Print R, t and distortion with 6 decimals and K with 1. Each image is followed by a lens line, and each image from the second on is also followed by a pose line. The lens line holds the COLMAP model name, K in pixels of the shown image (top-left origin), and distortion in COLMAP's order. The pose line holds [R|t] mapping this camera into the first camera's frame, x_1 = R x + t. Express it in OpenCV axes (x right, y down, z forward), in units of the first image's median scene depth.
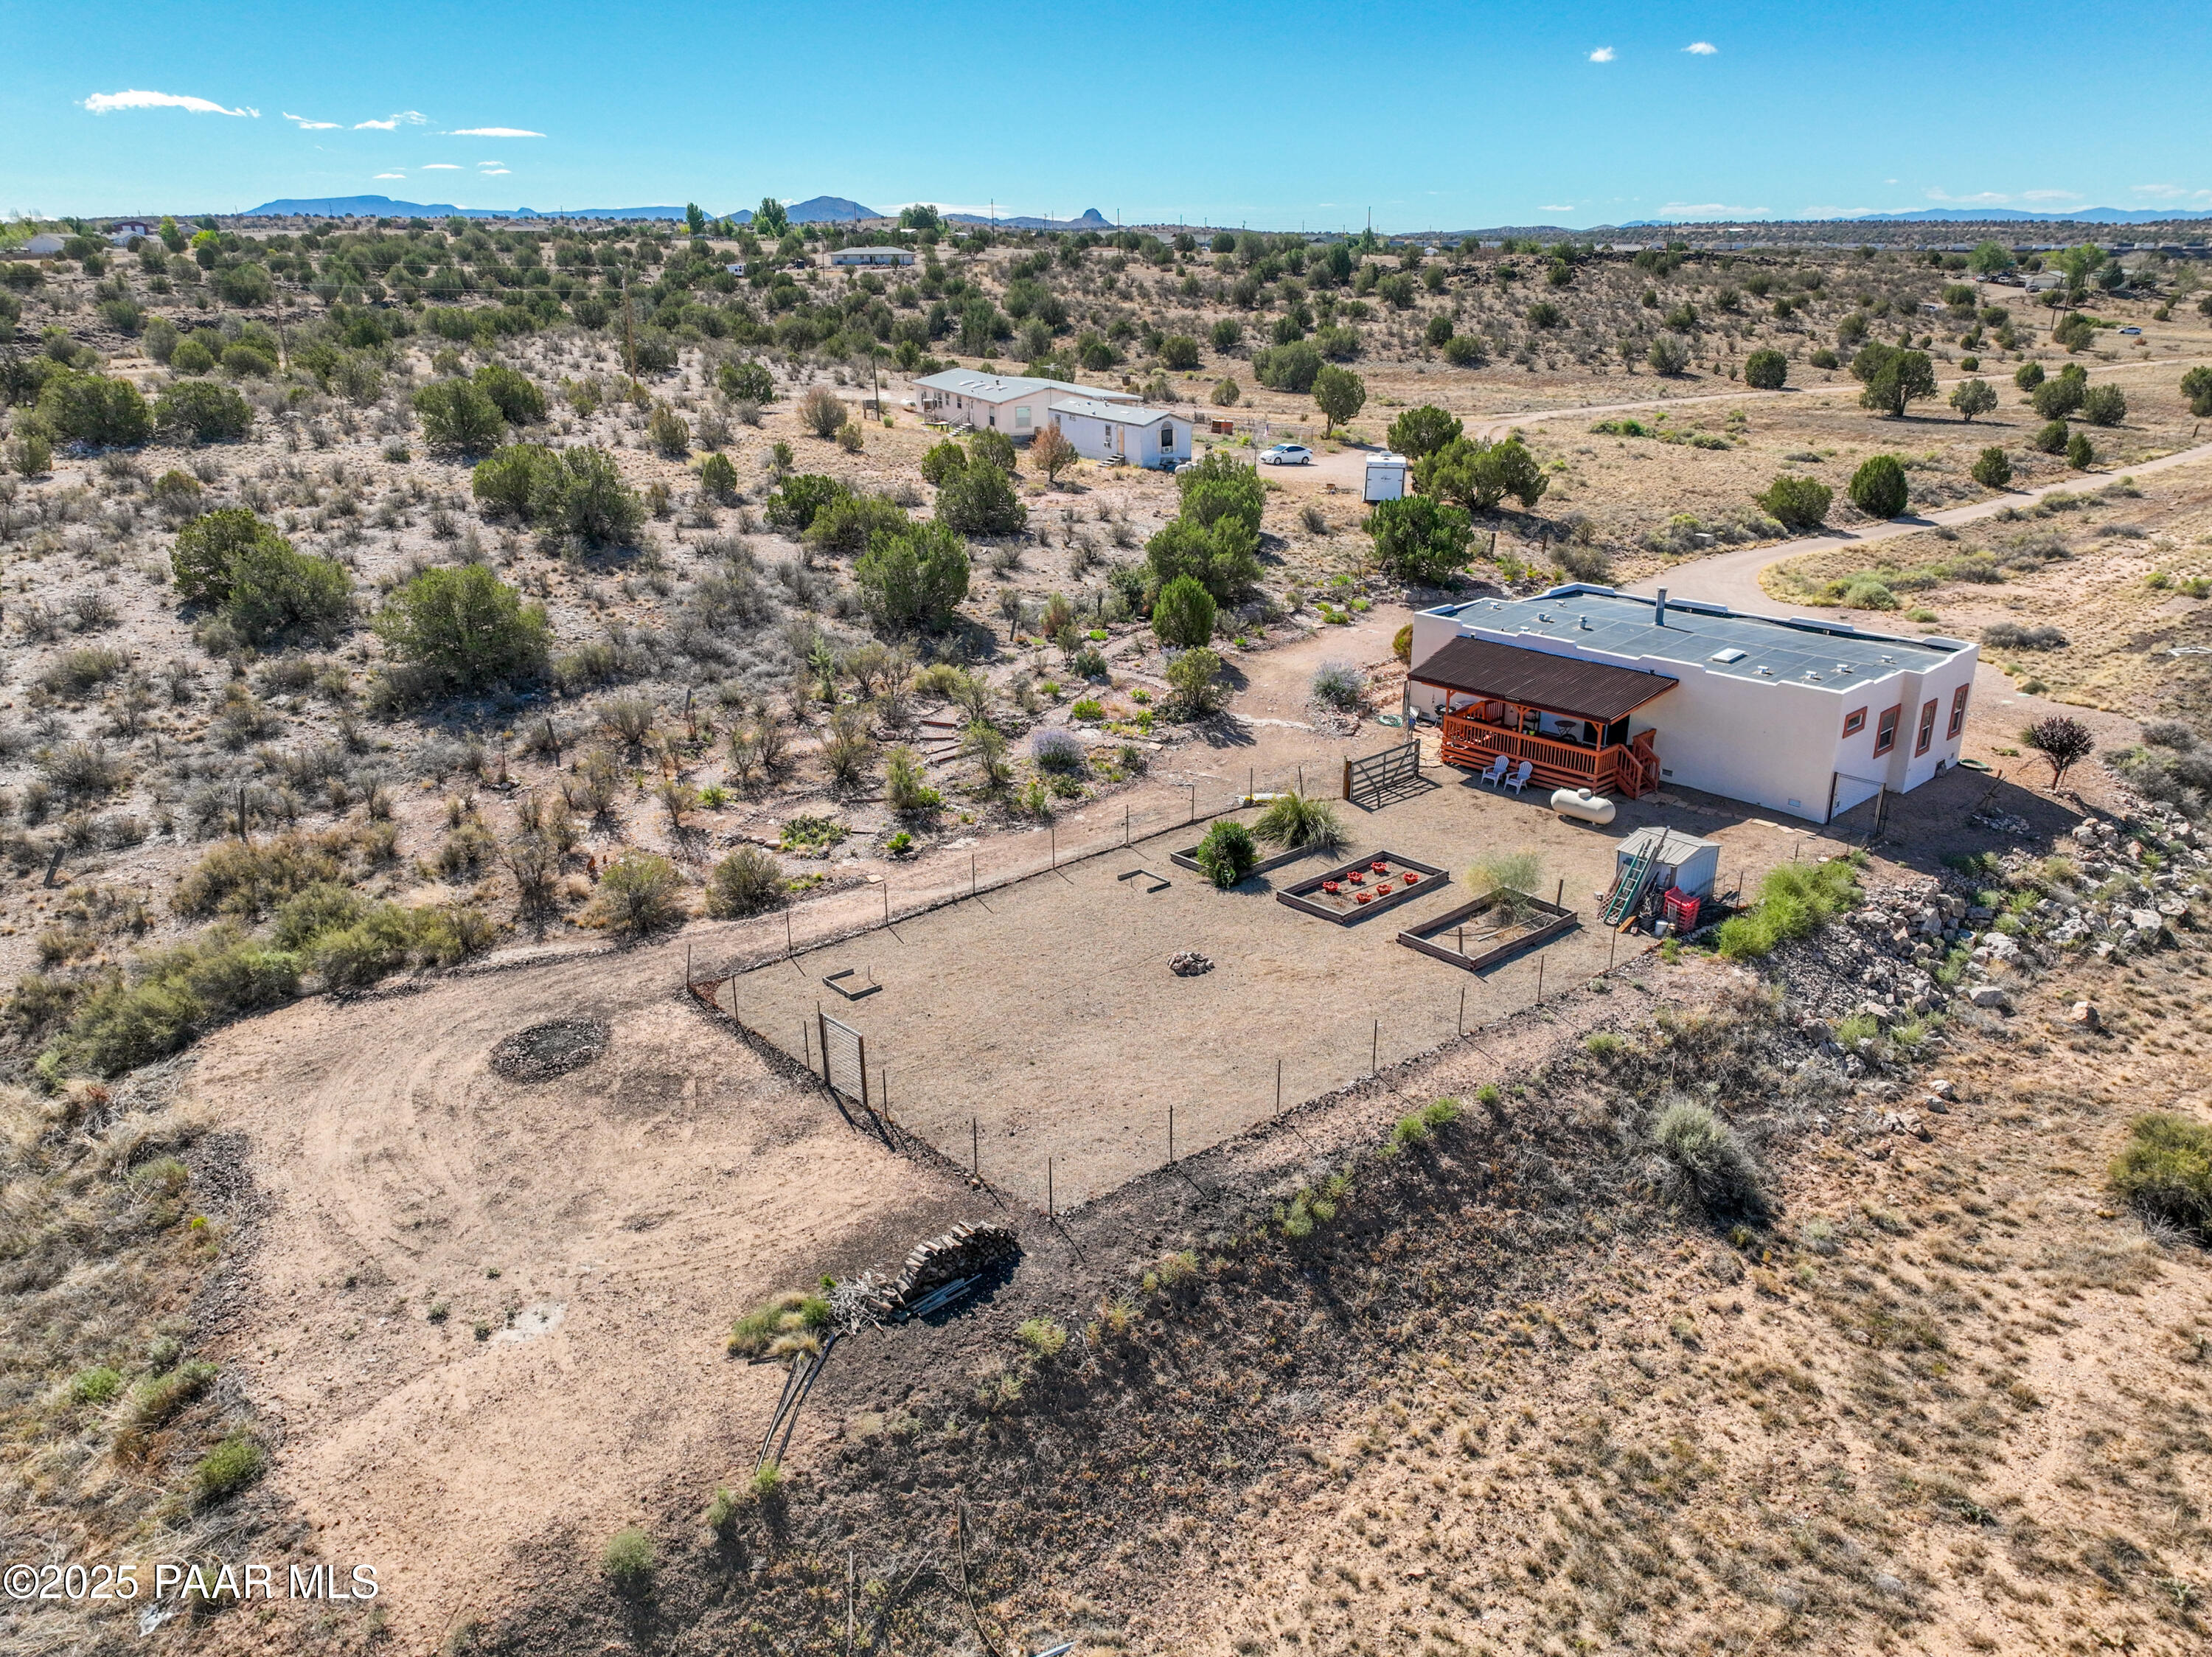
lens RADIAL K [[1580.3, 0, 1106.0], [0, 1580.3, 828.5], [0, 0, 1]] dist [0.006637, -0.000508]
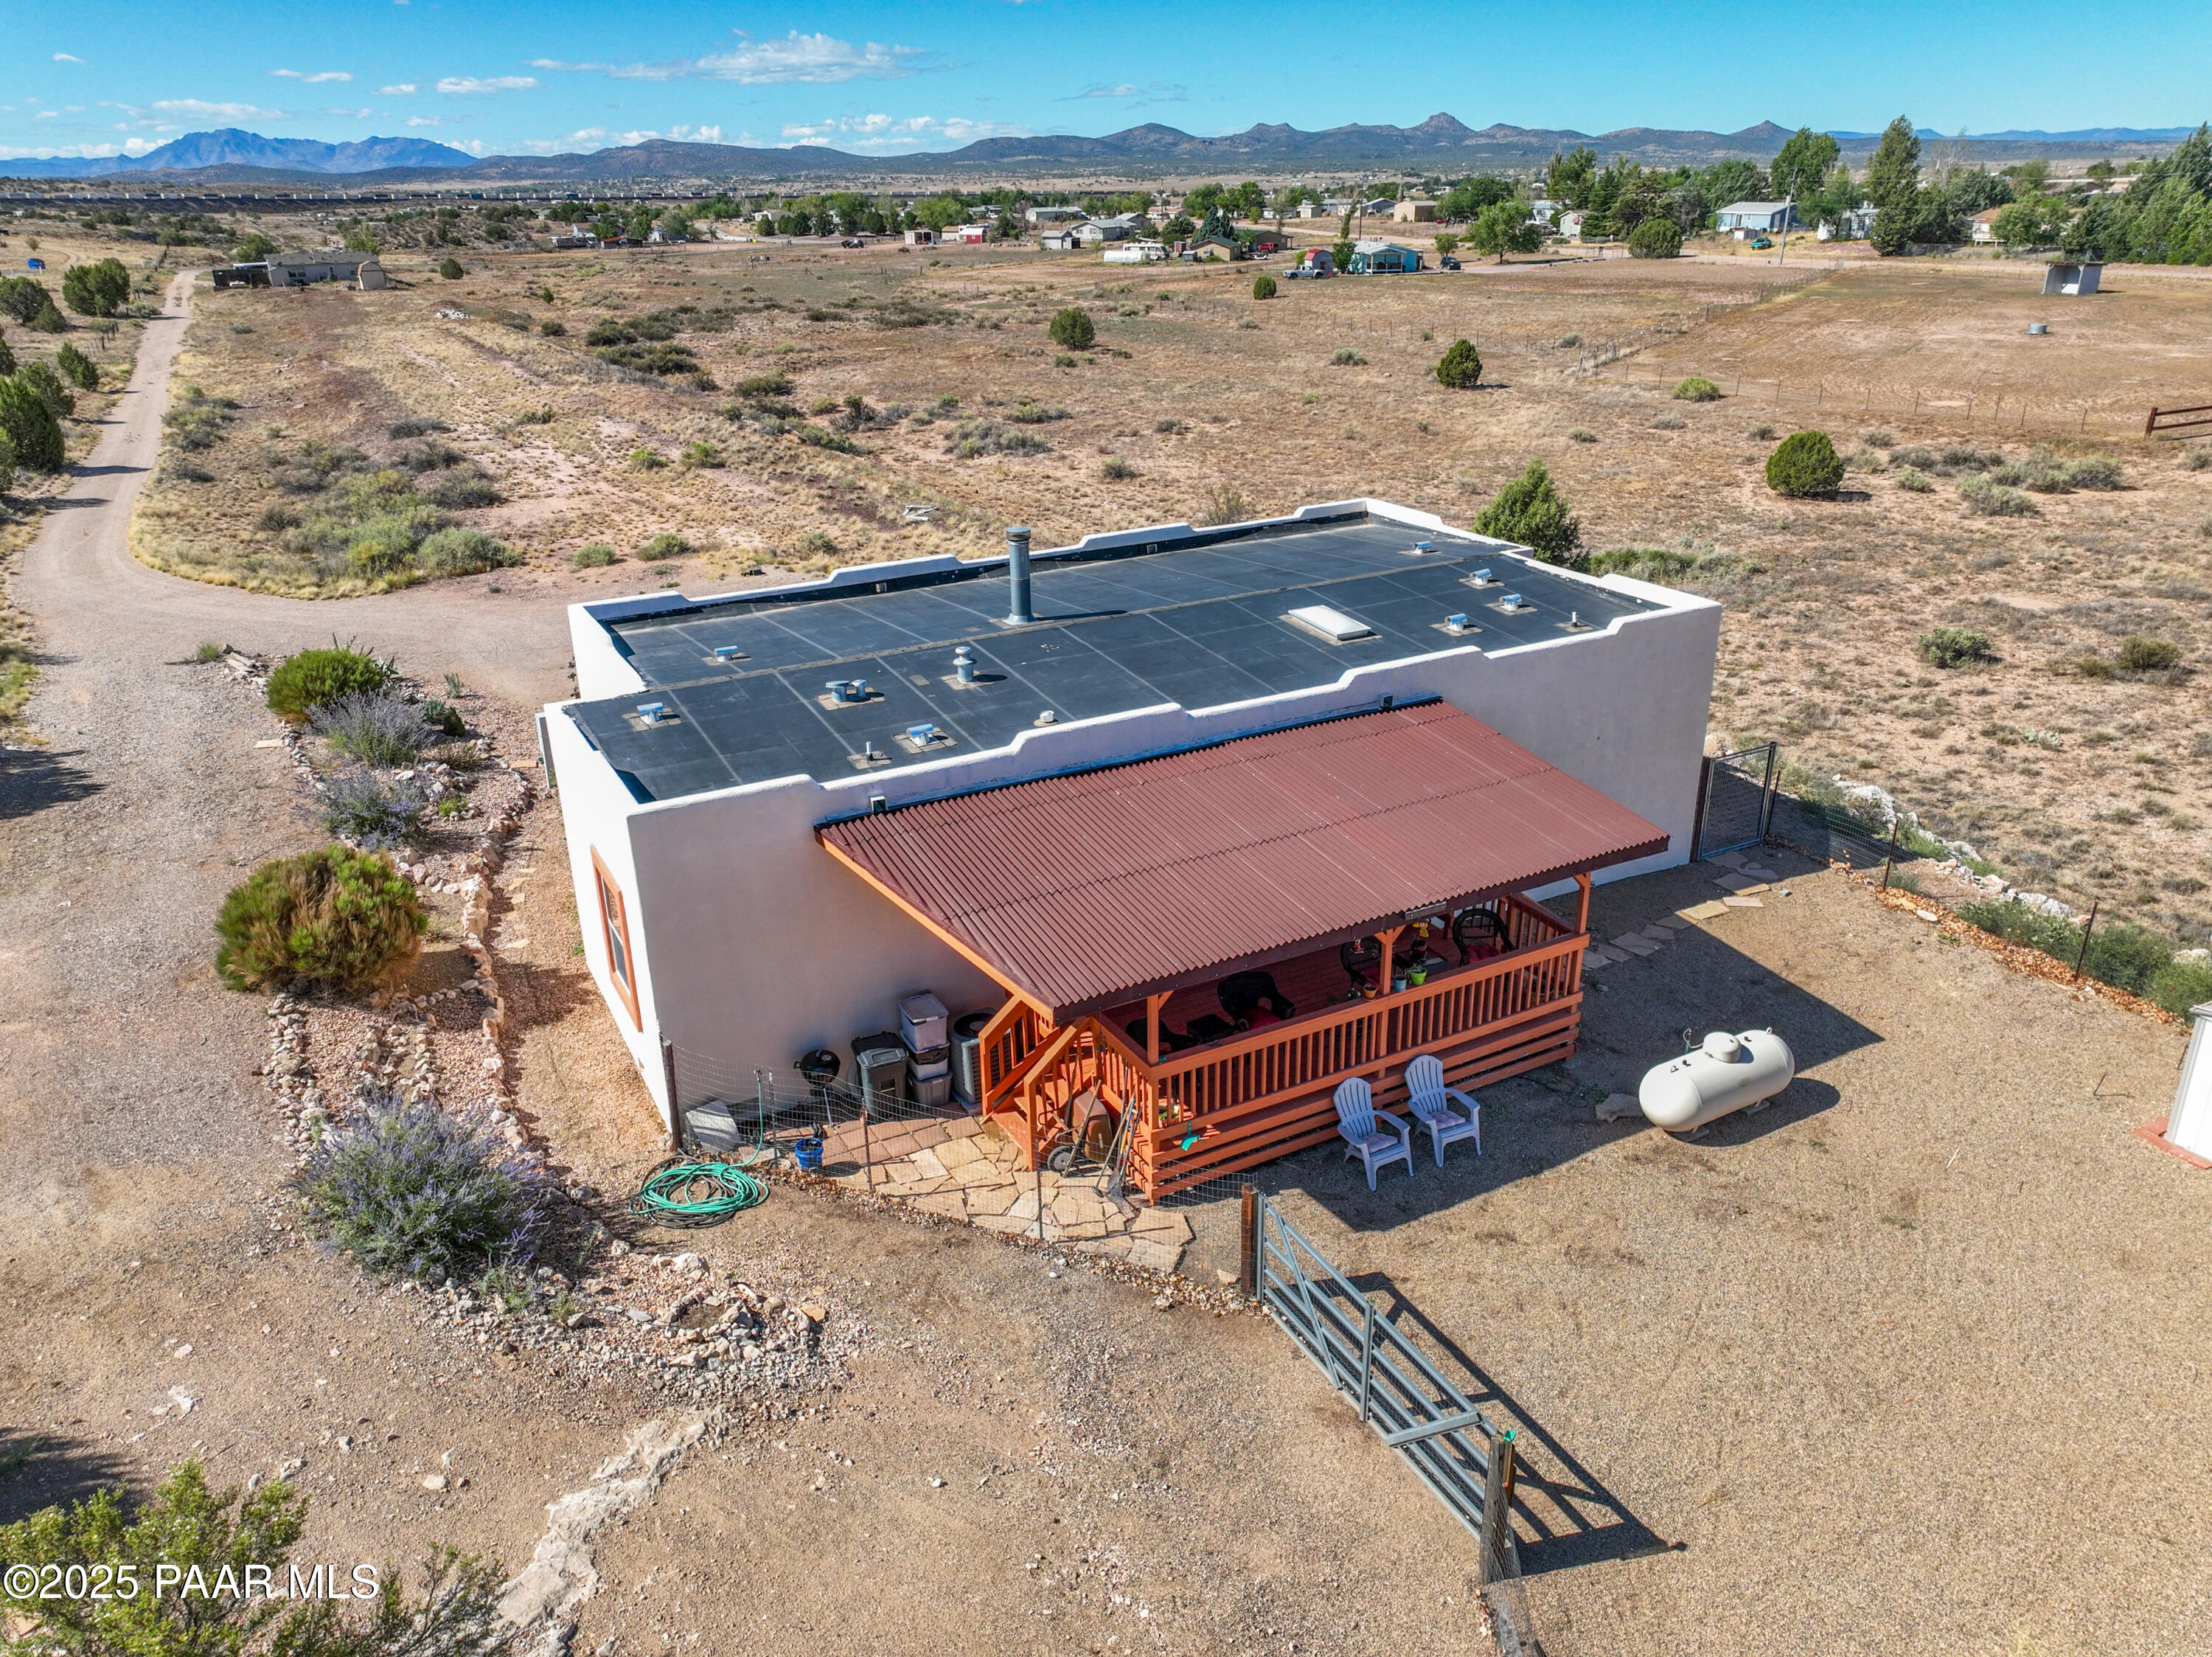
lens RADIAL K [[1548.1, 0, 1106.0], [0, 1548.1, 828.5], [0, 0, 1]] dist [0.003648, 0.014573]
pose [[0.251652, -0.372033, 0.893456, -0.012357], [0.348548, 0.896058, 0.274944, -0.082659], [-0.902876, 0.242222, 0.355166, 0.382210]]
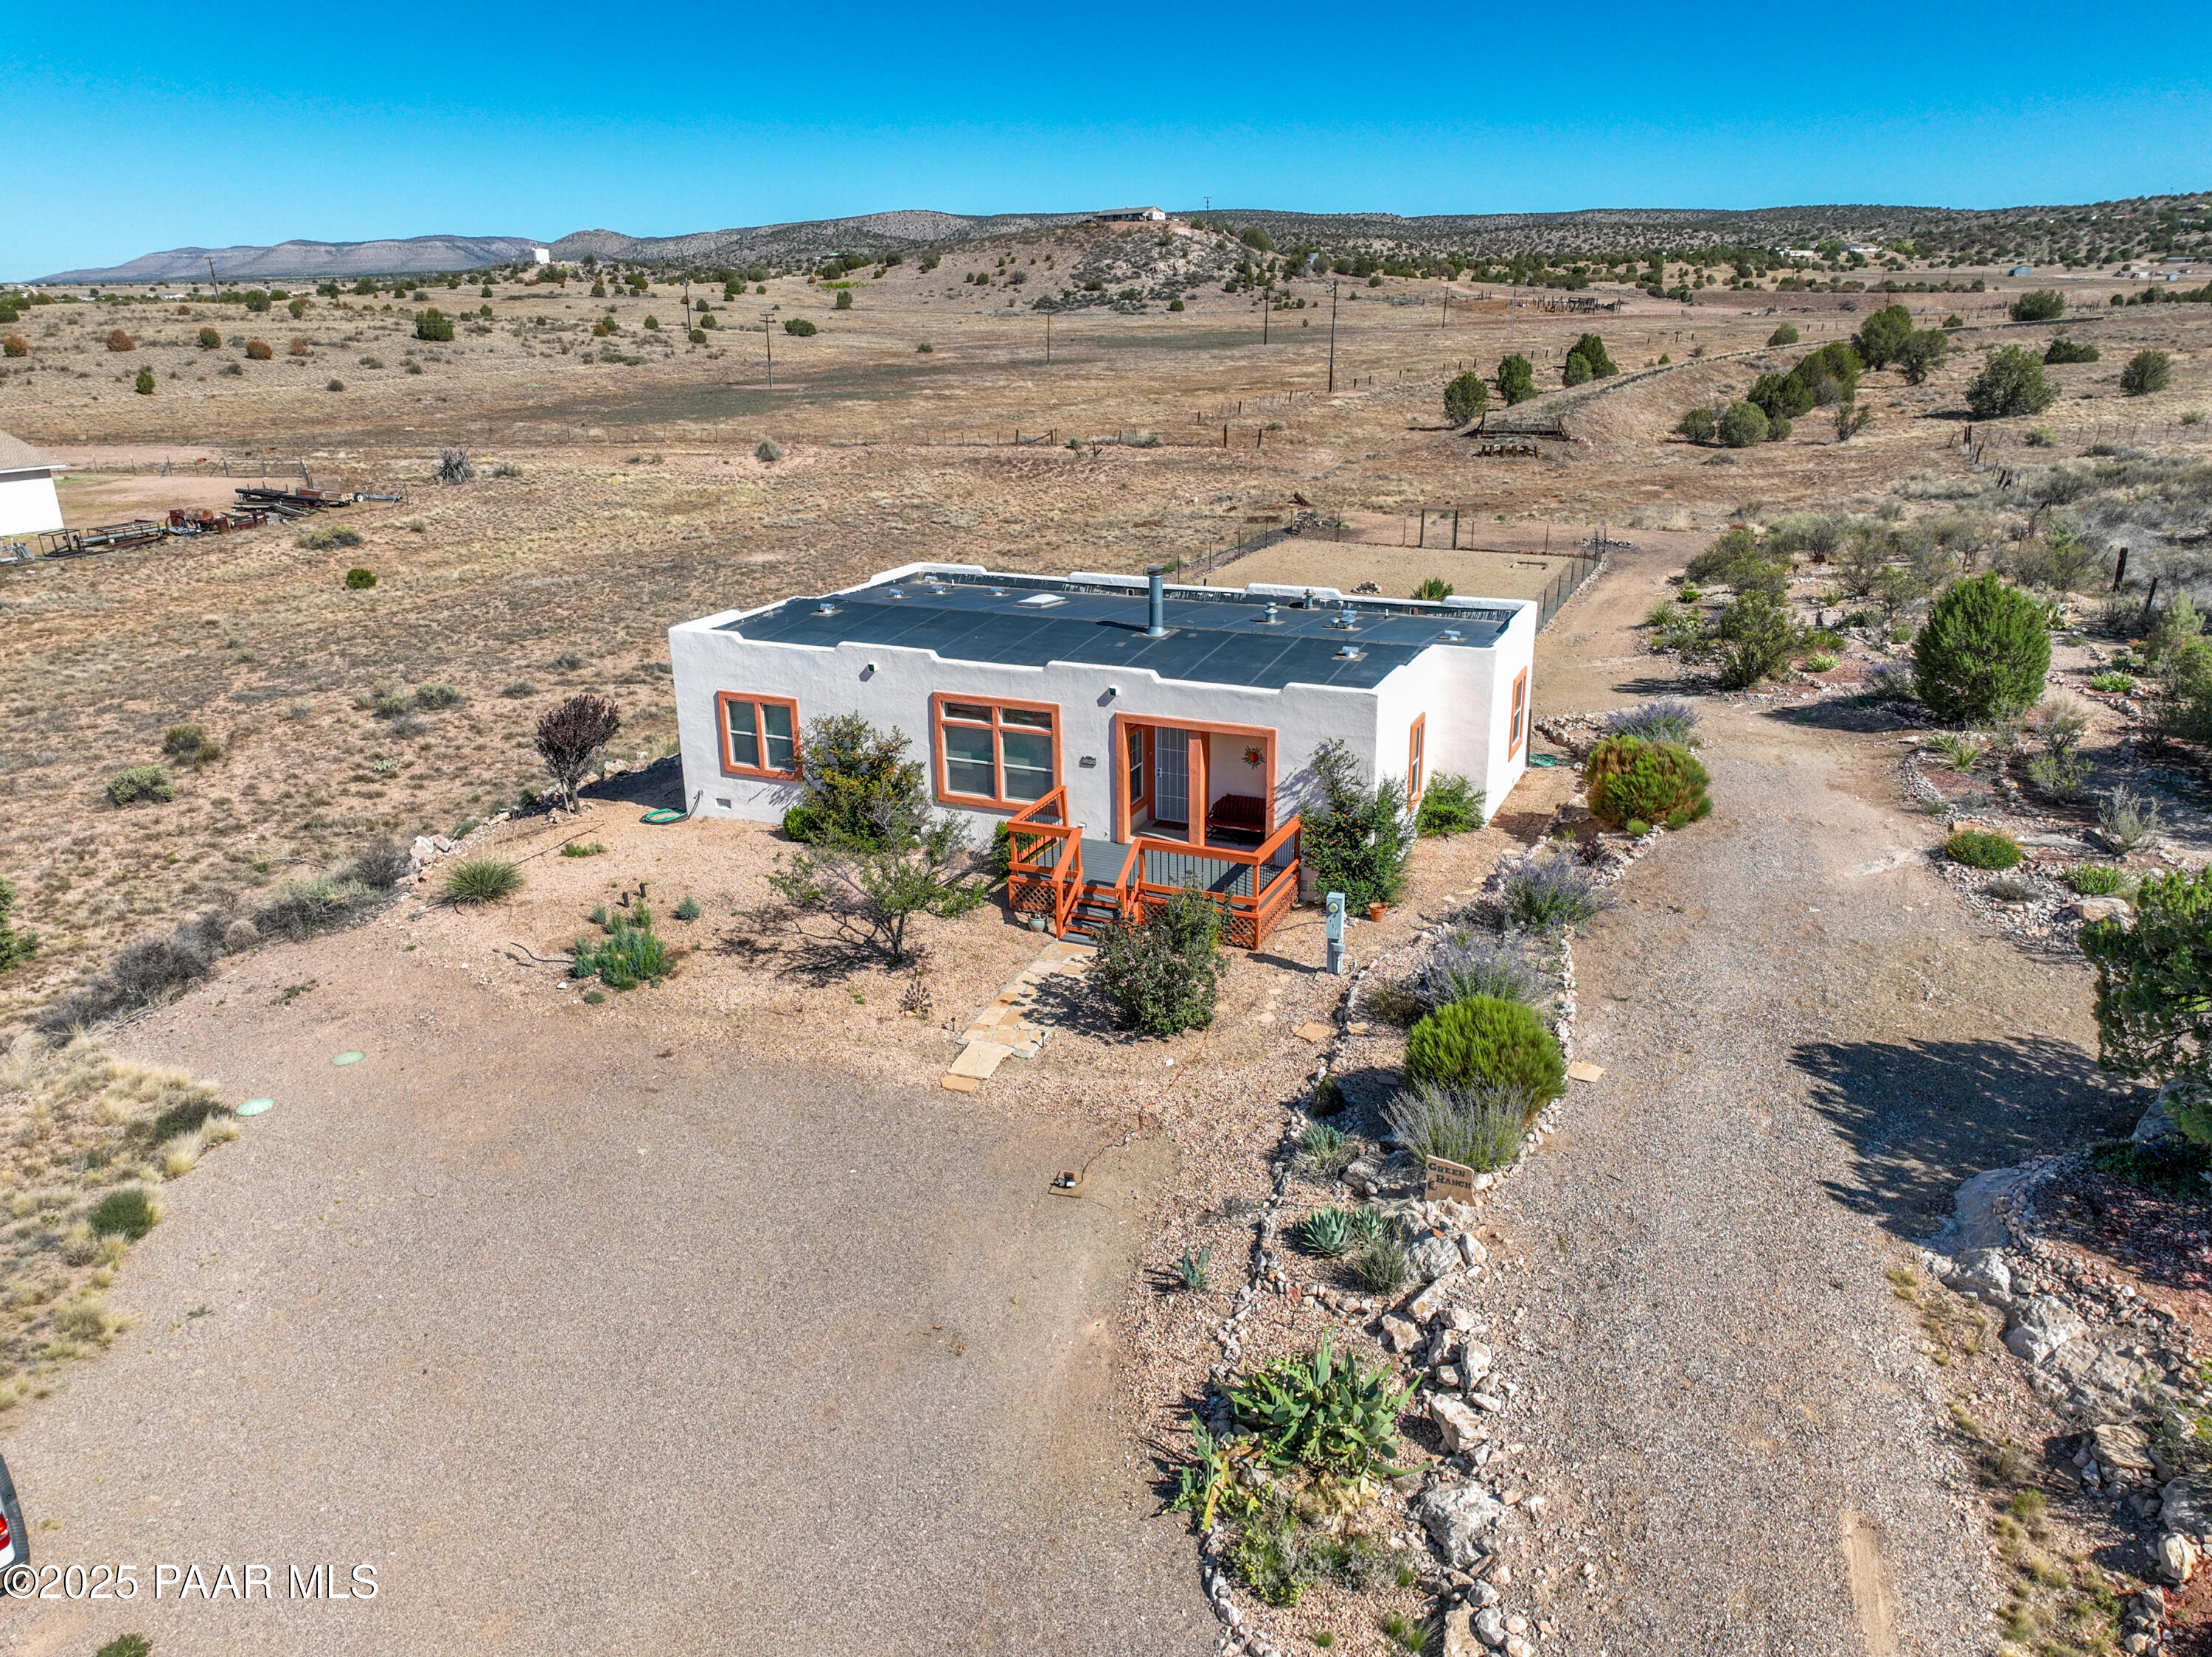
lens RADIAL K [[1548.1, 0, 1106.0], [0, 1548.1, 828.5], [0, 0, 1]] dist [0.003648, 0.014573]
pose [[-0.919443, 0.151532, -0.362853, 0.260907], [-0.113951, 0.780496, 0.614688, -0.188646], [0.376350, 0.606518, -0.700355, 0.644559]]
